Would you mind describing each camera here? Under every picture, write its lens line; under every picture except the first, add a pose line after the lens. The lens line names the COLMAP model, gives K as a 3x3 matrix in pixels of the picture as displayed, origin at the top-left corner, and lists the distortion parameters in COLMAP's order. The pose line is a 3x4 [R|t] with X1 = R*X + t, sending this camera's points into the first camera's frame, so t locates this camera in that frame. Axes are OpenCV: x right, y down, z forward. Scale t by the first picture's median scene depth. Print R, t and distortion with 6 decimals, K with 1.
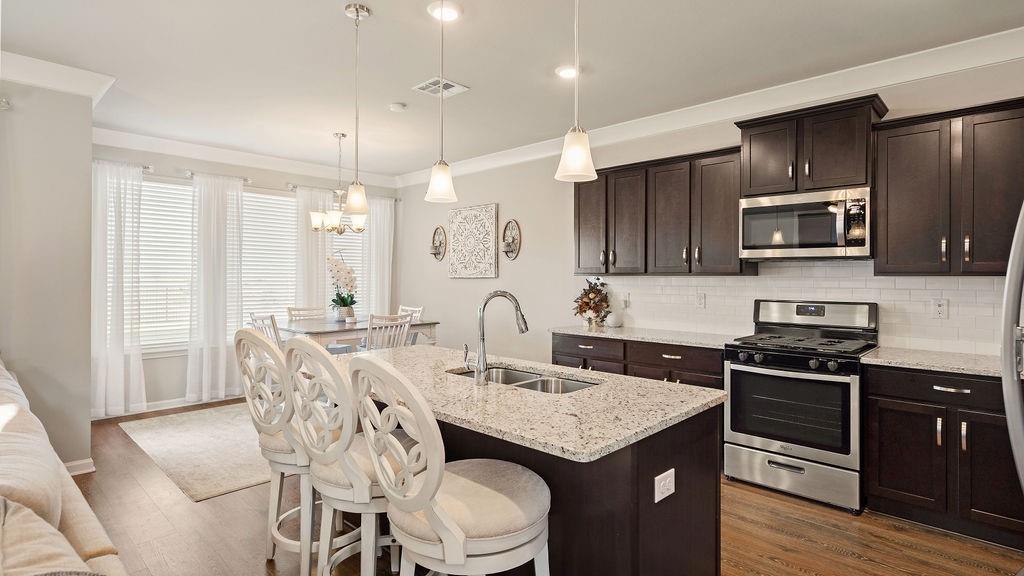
lens RADIAL K [[515.3, 0, 517.5], [0, 515.3, 276.6], [0, 0, 1]] dist [-0.003402, -0.000300]
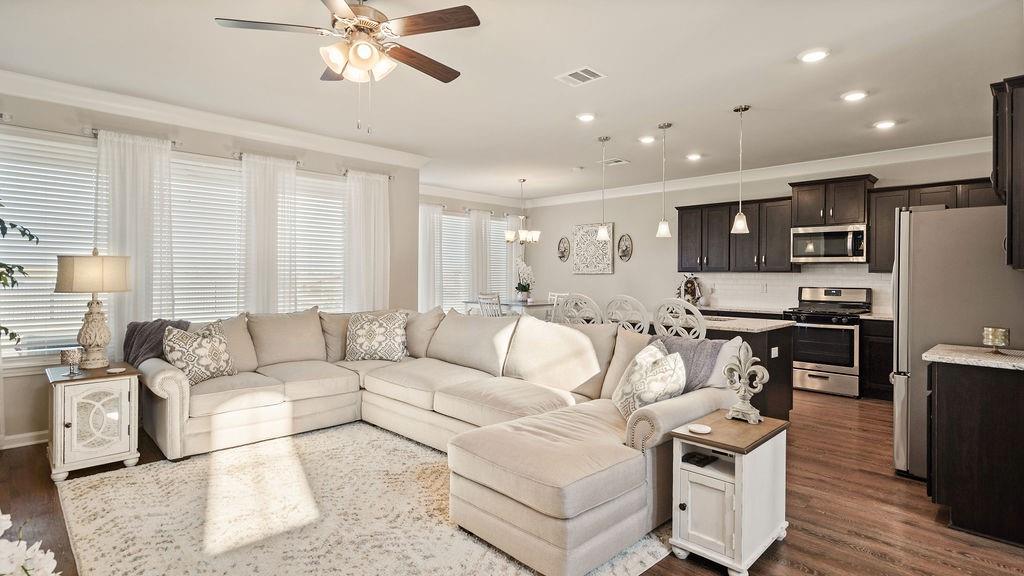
lens RADIAL K [[519.7, 0, 511.8], [0, 519.7, 275.6], [0, 0, 1]] dist [-0.013650, 0.000097]
pose [[0.999290, 0.006319, -0.037148, -0.415325], [-0.006338, 0.999980, -0.000419, 0.014751], [0.037145, 0.000654, 0.999310, -0.724945]]
